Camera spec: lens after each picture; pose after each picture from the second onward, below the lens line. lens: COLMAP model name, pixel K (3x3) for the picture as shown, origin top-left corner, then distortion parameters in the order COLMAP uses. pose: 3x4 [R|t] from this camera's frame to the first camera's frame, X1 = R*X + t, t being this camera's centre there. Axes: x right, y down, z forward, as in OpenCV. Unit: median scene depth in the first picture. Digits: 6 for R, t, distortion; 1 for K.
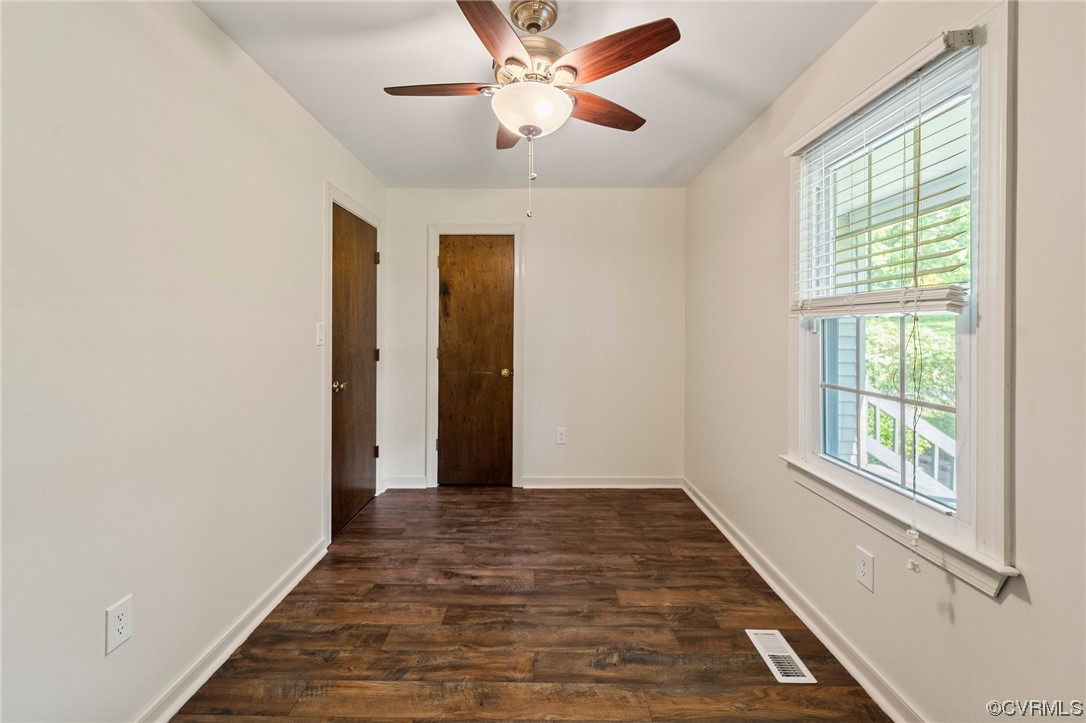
lens RADIAL K [[442.5, 0, 526.5], [0, 442.5, 326.5], [0, 0, 1]] dist [0.005655, -0.002805]
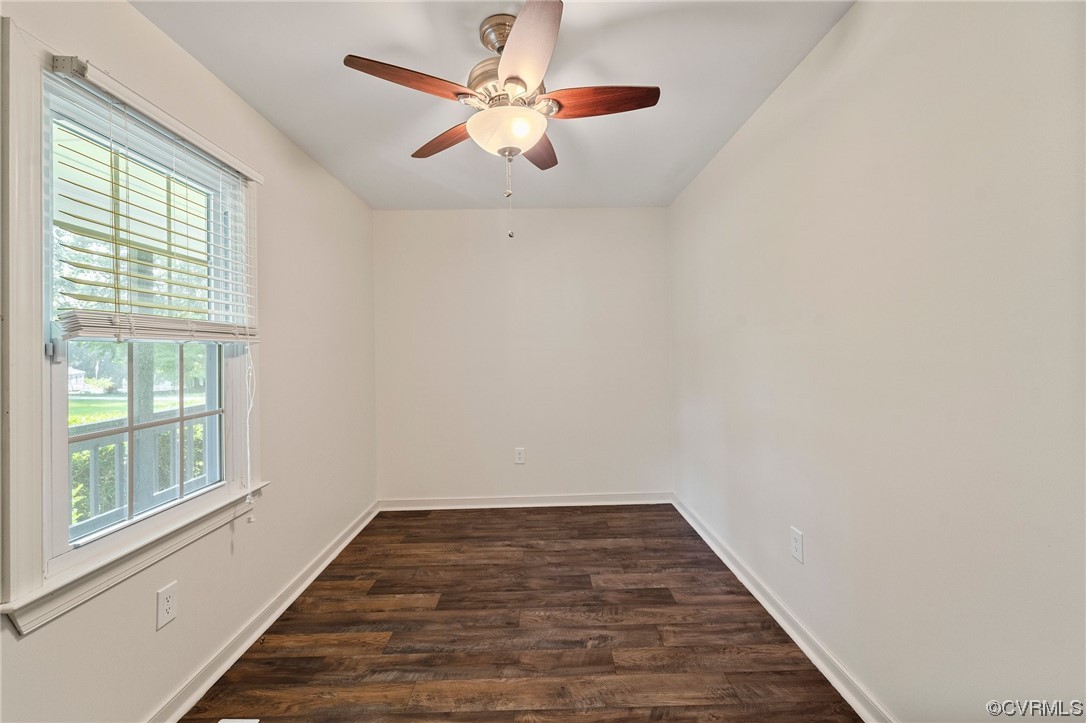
lens RADIAL K [[442.5, 0, 541.7], [0, 442.5, 351.0], [0, 0, 1]] dist [0.005655, -0.002805]
pose [[-0.999530, 0.016376, -0.025903, -0.029868], [0.016449, 0.999861, -0.002604, 0.011476], [0.025857, -0.003029, -0.999661, 1.864707]]
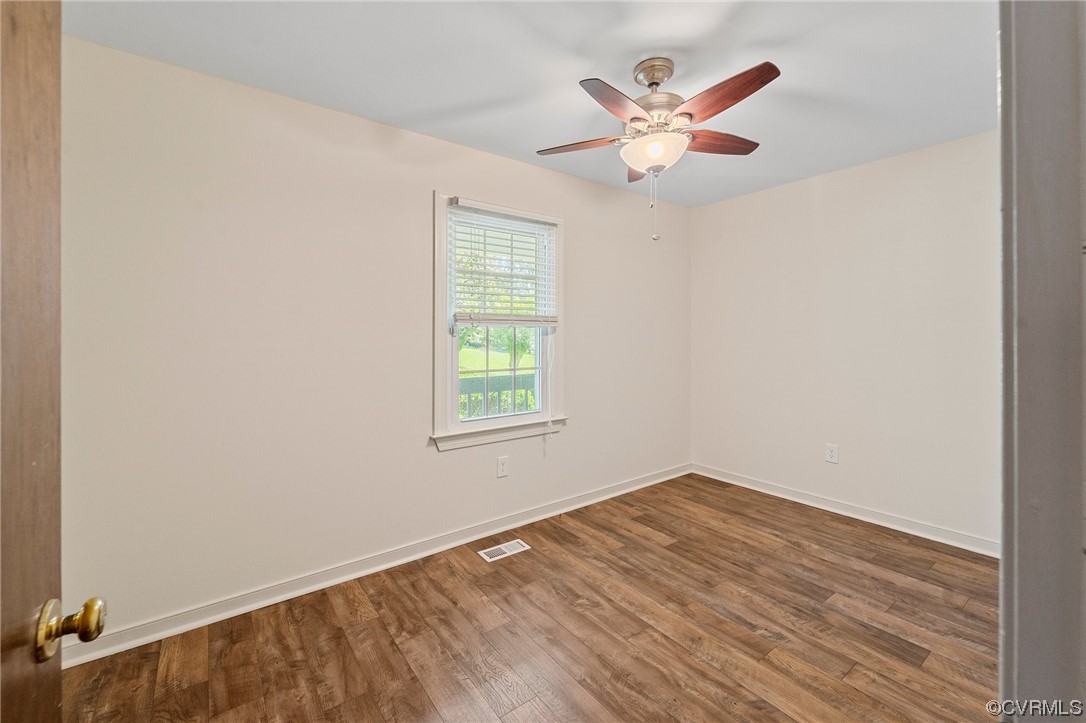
lens RADIAL K [[442.5, 0, 543.8], [0, 442.5, 345.8], [0, 0, 1]] dist [0.005655, -0.002805]
pose [[-0.613901, -0.021706, 0.789085, -0.698992], [-0.004752, 0.999705, 0.023803, 0.010315], [-0.789369, 0.010862, -0.613823, 1.849036]]
